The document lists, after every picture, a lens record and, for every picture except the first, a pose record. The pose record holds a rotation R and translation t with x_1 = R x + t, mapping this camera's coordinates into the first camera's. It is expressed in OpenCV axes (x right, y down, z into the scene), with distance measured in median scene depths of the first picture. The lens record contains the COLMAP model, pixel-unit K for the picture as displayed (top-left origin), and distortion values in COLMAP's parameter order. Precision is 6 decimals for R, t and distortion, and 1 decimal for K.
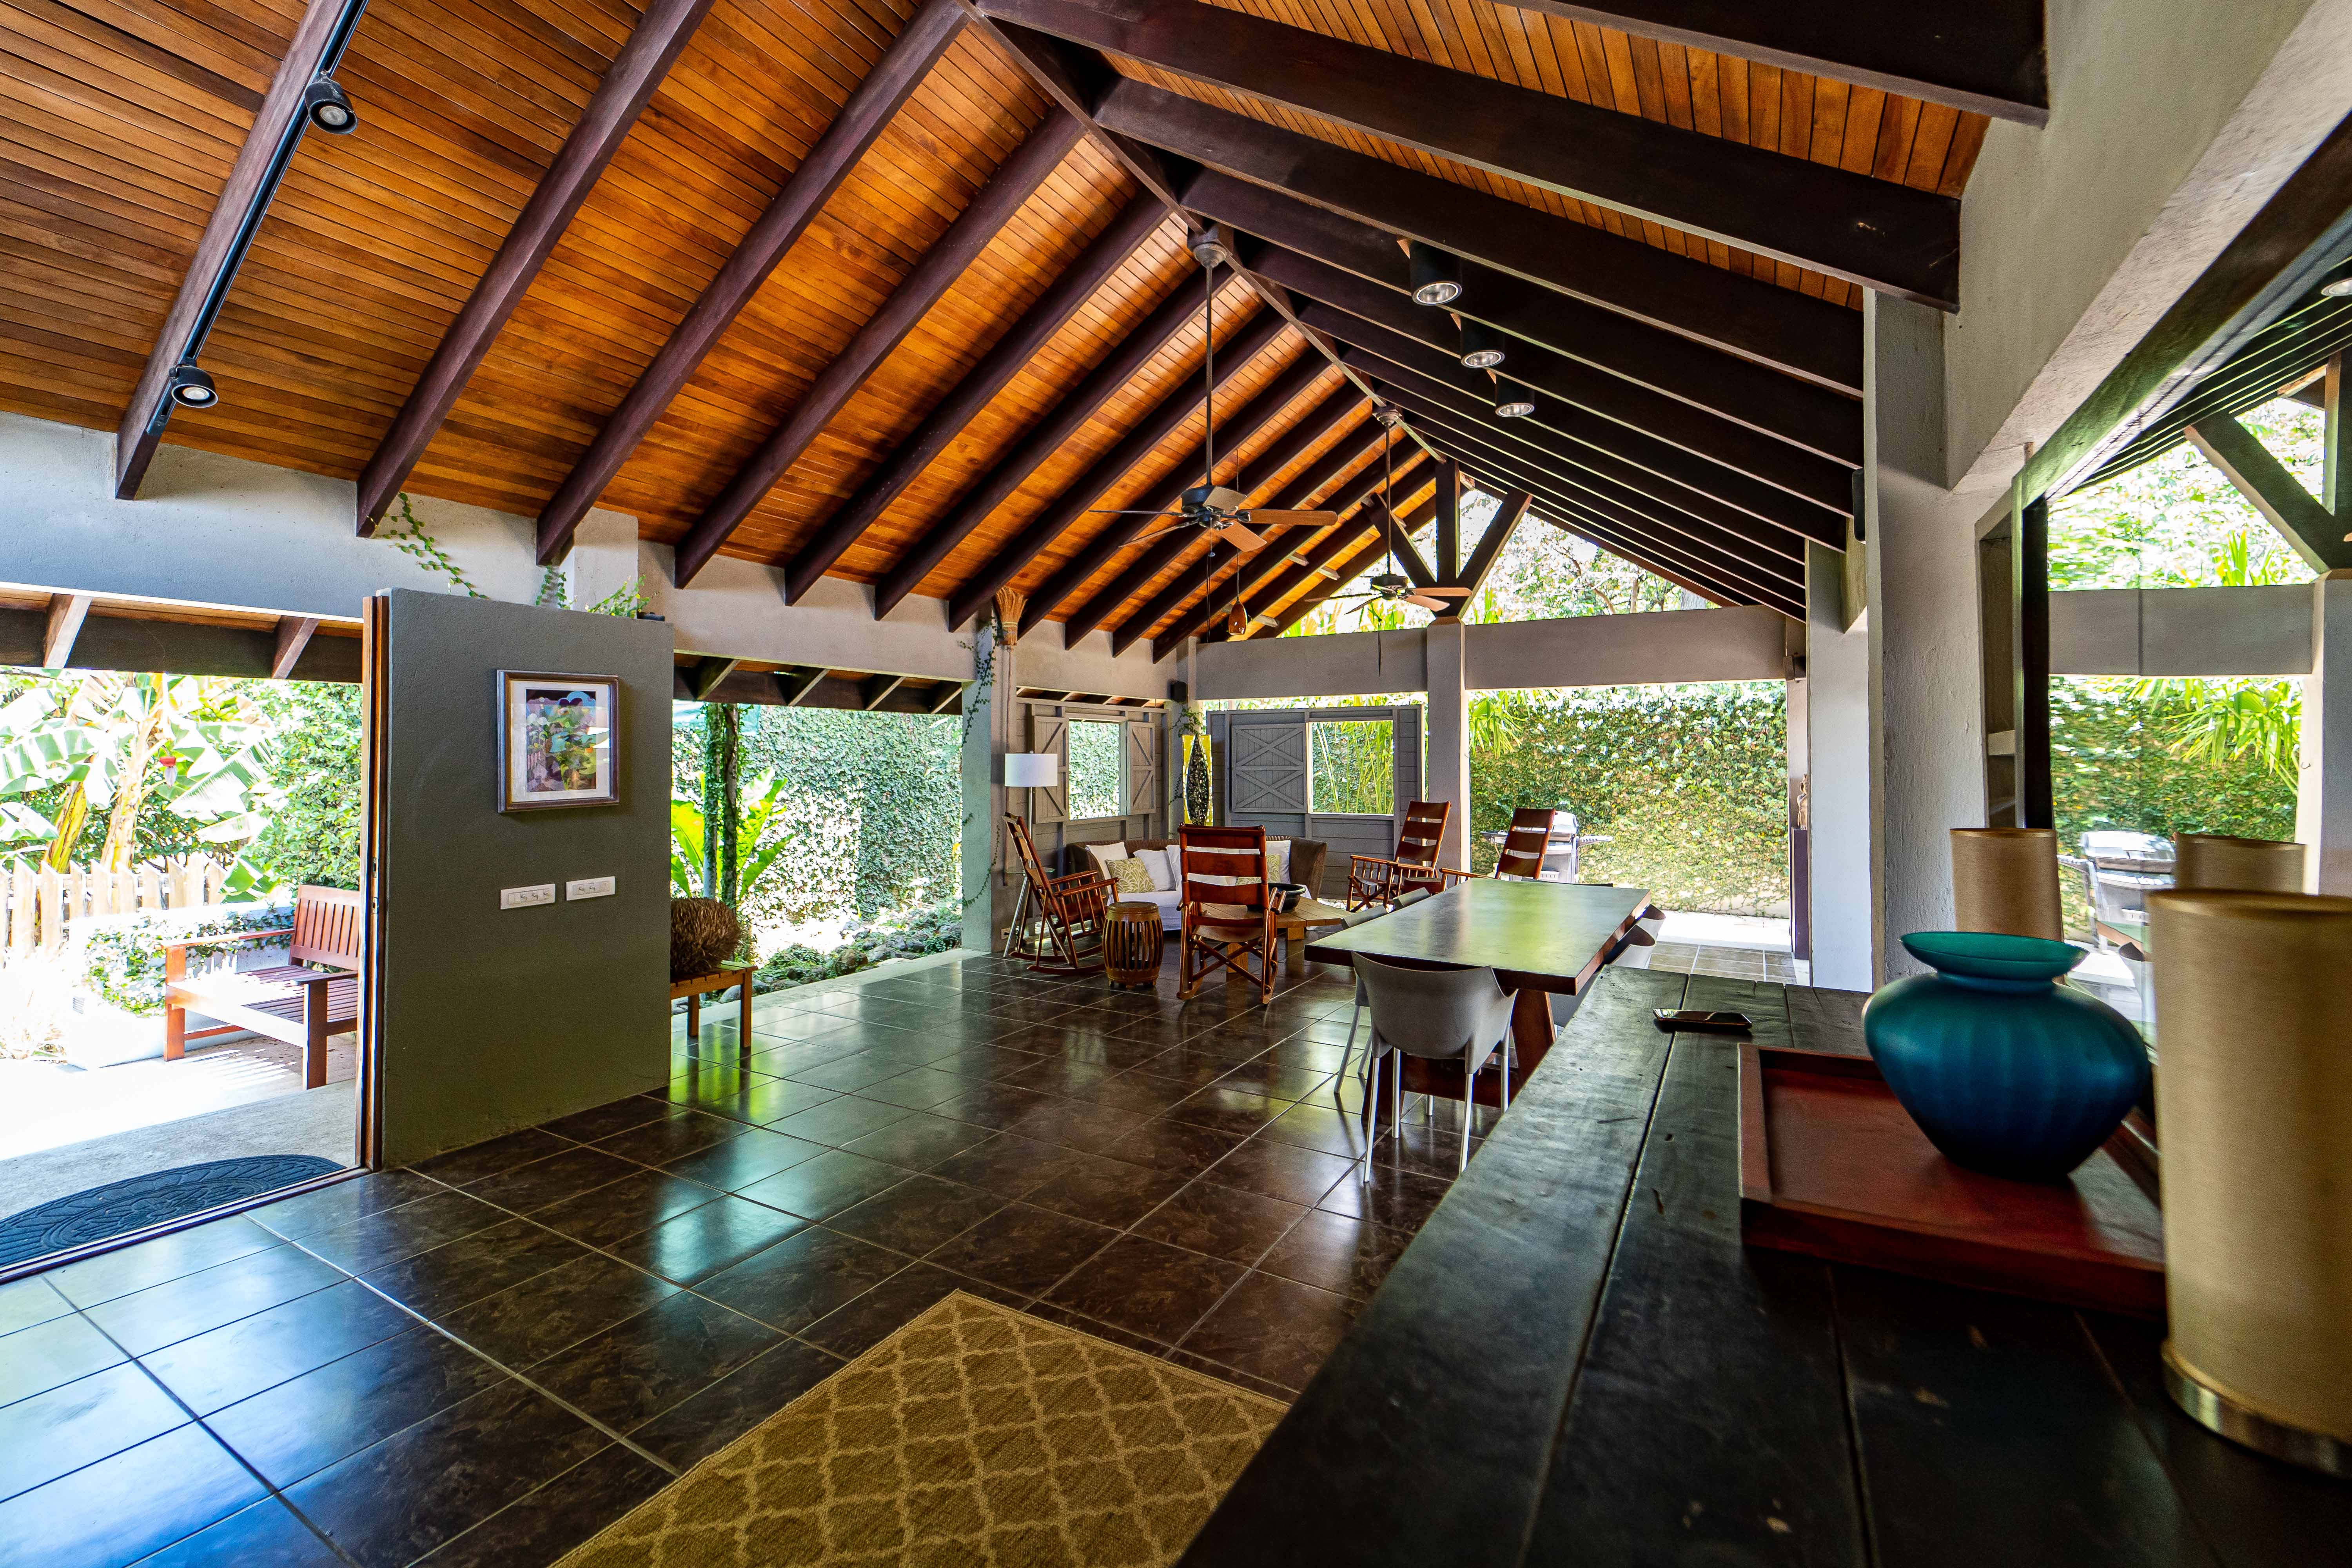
lens RADIAL K [[964.4, 0, 1178.6], [0, 964.4, 747.4], [0, 0, 1]] dist [-0.001115, -0.000125]
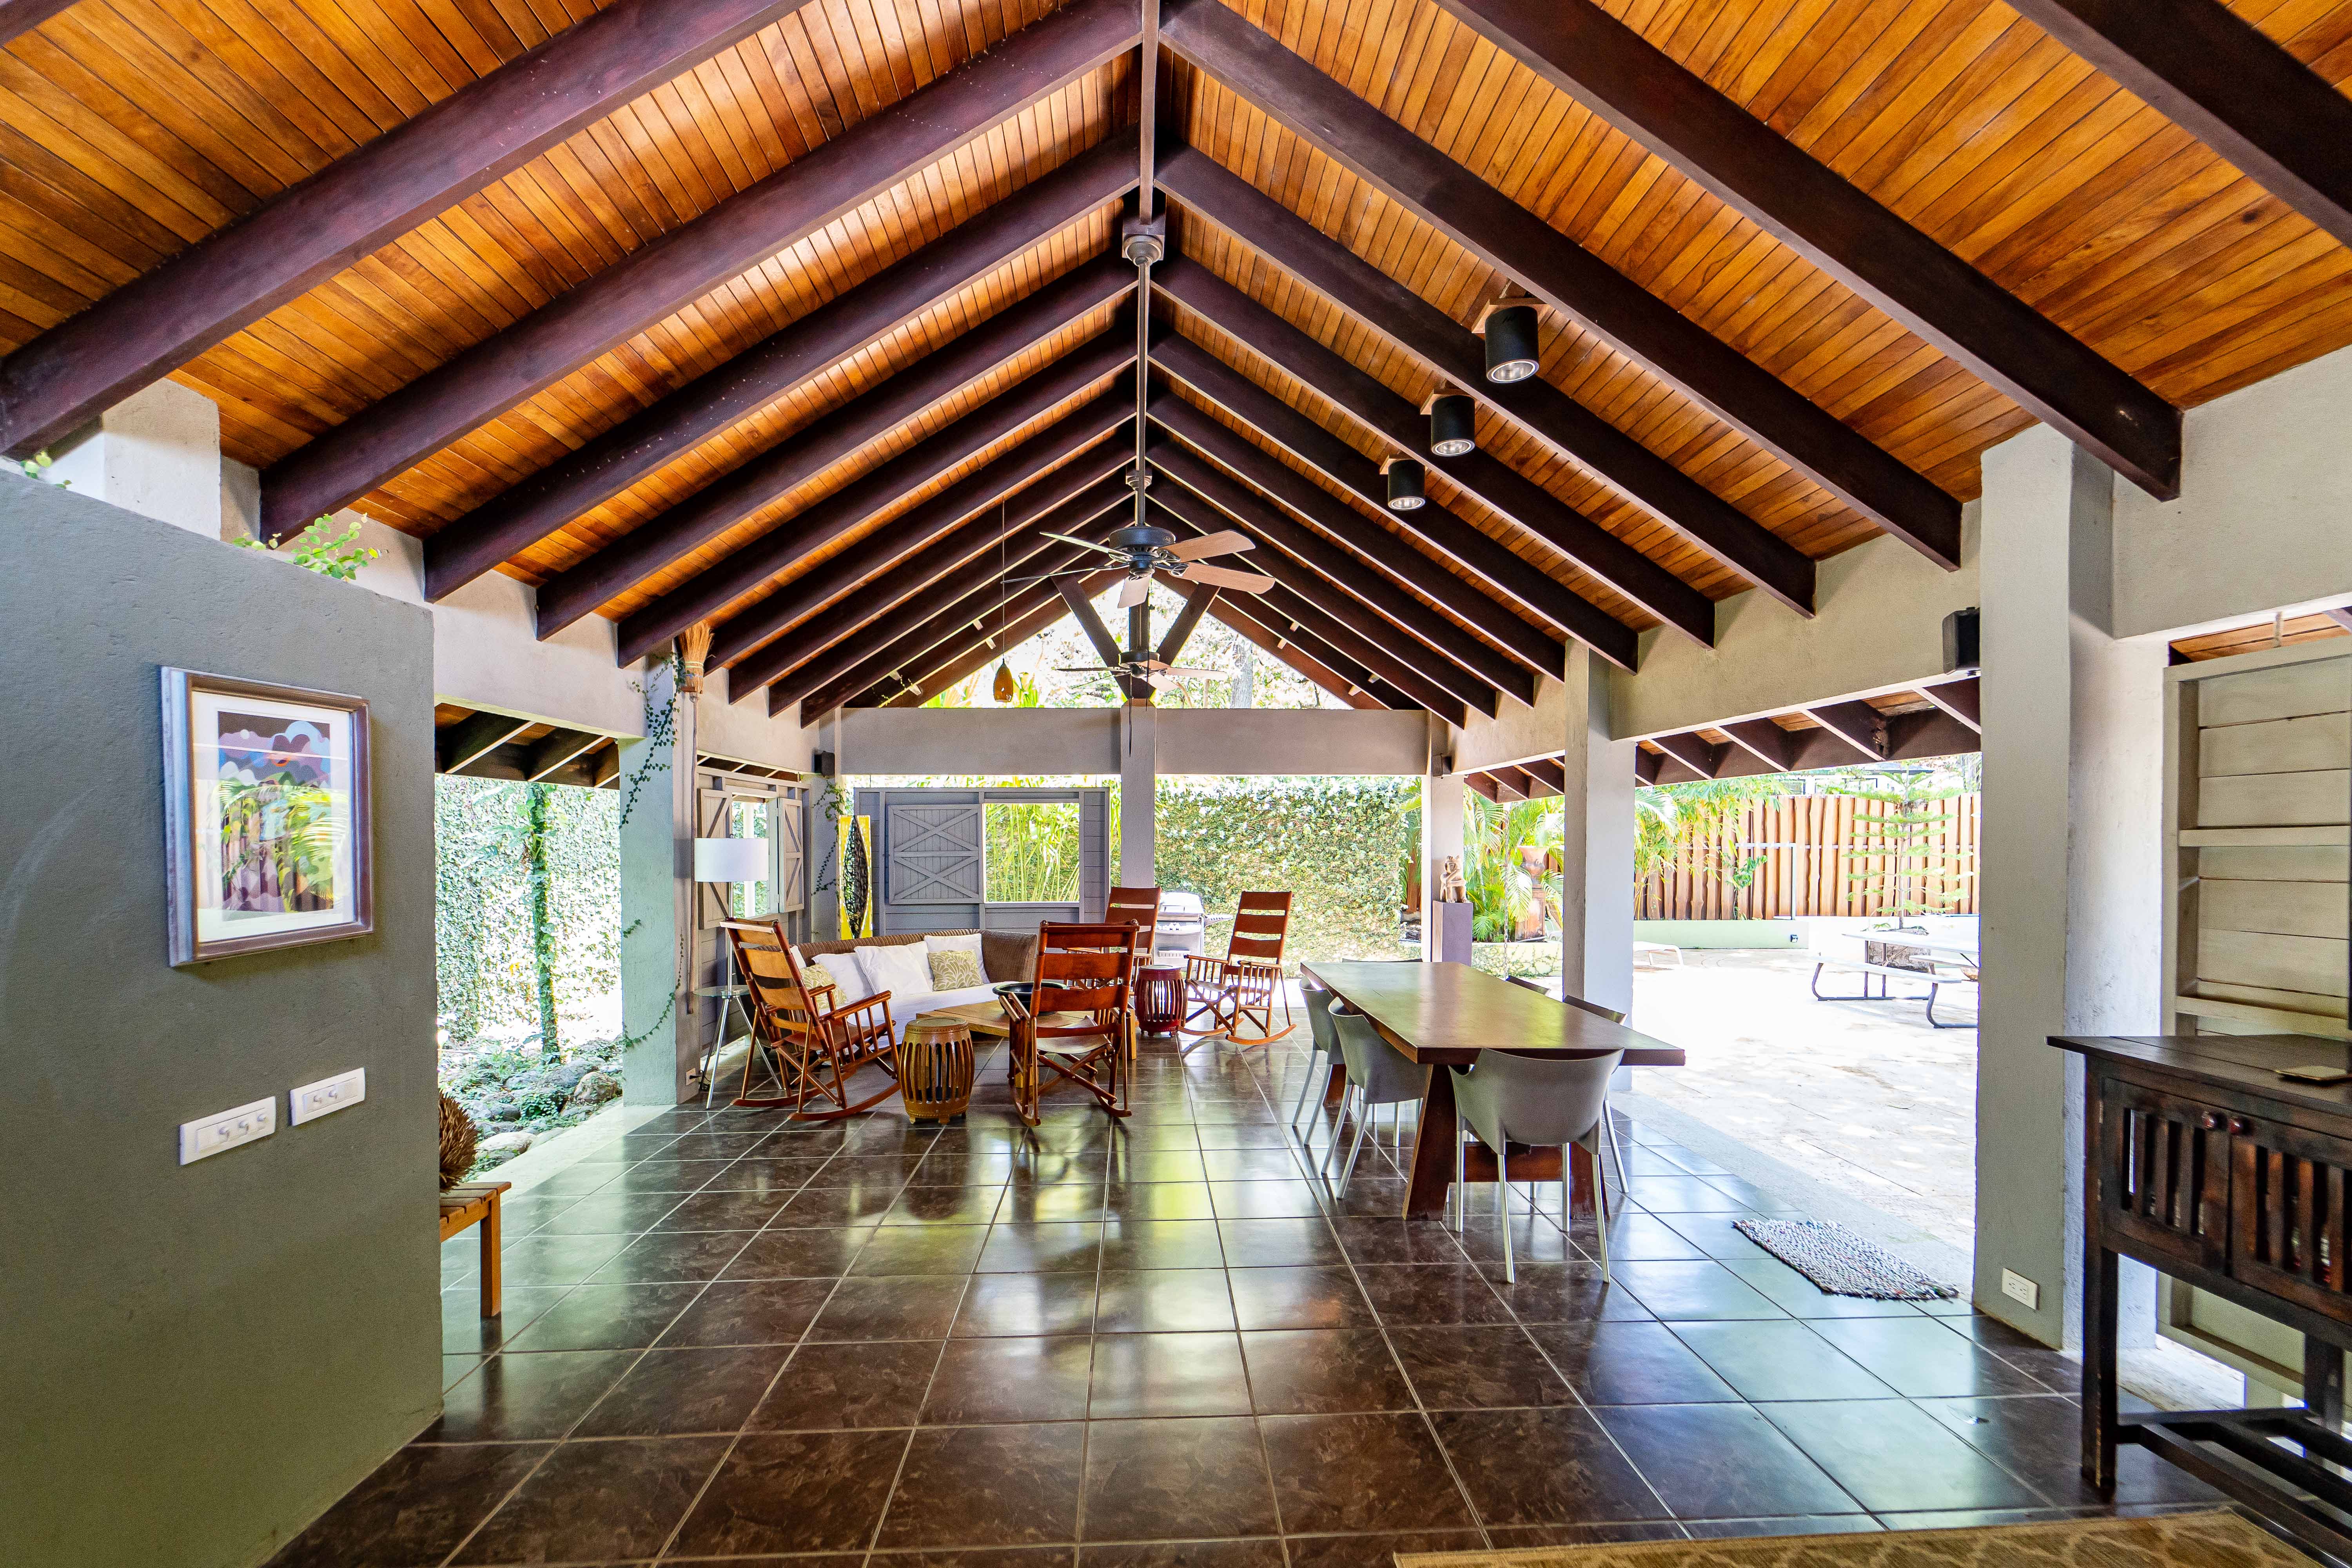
lens RADIAL K [[975.6, 0, 1171.8], [0, 975.6, 847.8], [0, 0, 1]] dist [-0.000426, -0.000677]
pose [[0.840573, -0.004633, 0.541679, -0.229930], [-0.005482, 0.999839, 0.017059, -0.000757], [-0.541671, -0.017309, 0.840412, 0.135586]]
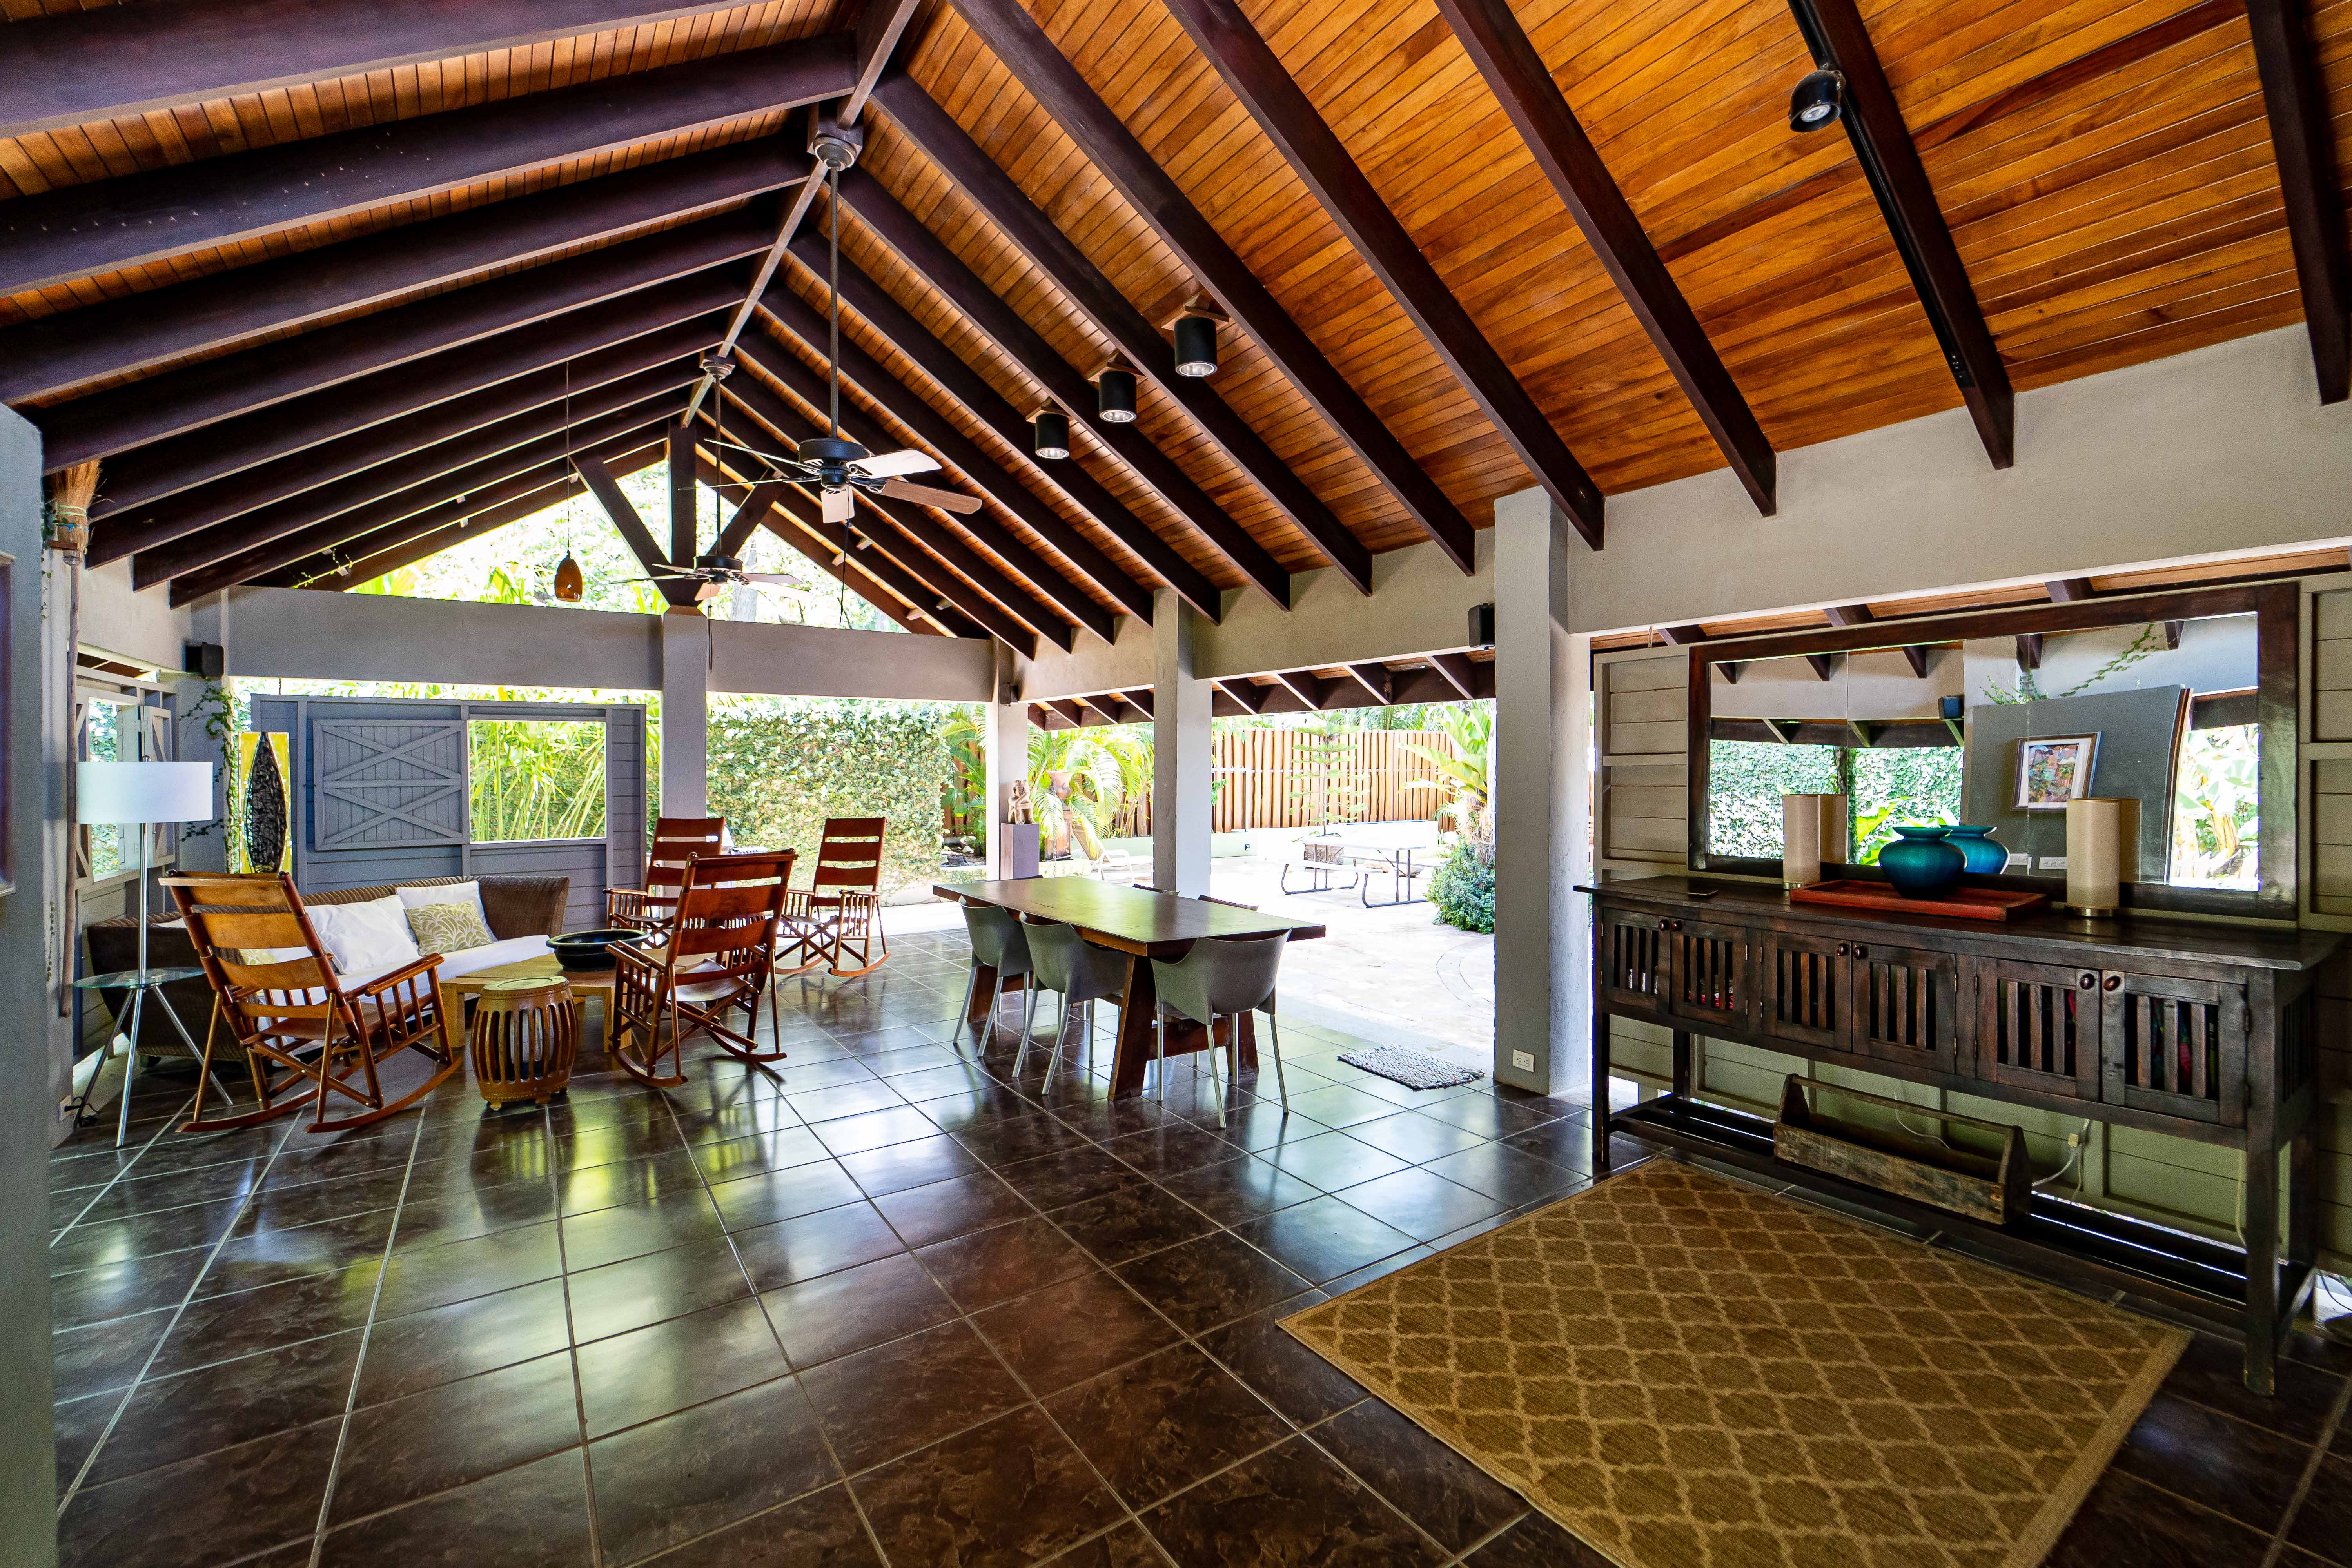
lens RADIAL K [[996.3, 0, 1187.4], [0, 996.3, 772.5], [0, 0, 1]] dist [0.000521, 0.000257]
pose [[0.427852, -0.006480, 0.903825, -0.337497], [-0.007895, 0.999909, 0.010906, 0.001622], [-0.903814, -0.011802, 0.427762, 0.192416]]
